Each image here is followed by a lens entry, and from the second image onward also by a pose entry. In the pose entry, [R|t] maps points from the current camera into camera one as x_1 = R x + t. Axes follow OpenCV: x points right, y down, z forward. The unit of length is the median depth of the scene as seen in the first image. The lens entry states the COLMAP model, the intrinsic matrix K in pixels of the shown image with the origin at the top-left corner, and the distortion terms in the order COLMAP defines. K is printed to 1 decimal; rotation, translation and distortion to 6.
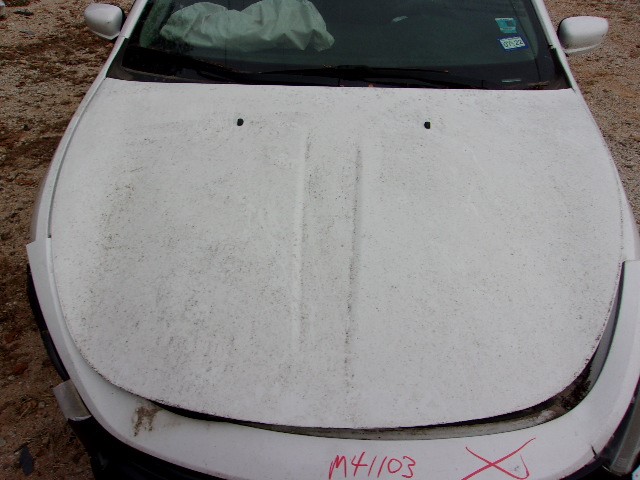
lens RADIAL K [[507.0, 0, 316.9], [0, 507.0, 243.1], [0, 0, 1]] dist [-0.006327, 0.015453]
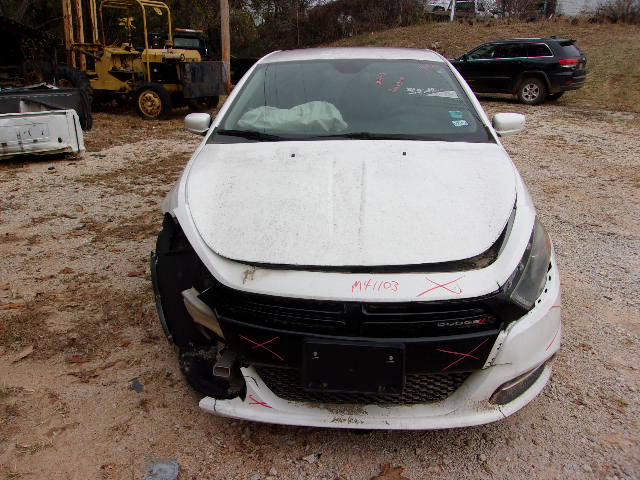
lens RADIAL K [[507.0, 0, 324.4], [0, 507.0, 240.9], [0, 0, 1]] dist [-0.006327, 0.015453]
pose [[0.999796, -0.016608, -0.011490, -0.027830], [0.012450, 0.954857, -0.296805, 0.450931], [0.015901, 0.296602, 0.954869, -0.441090]]
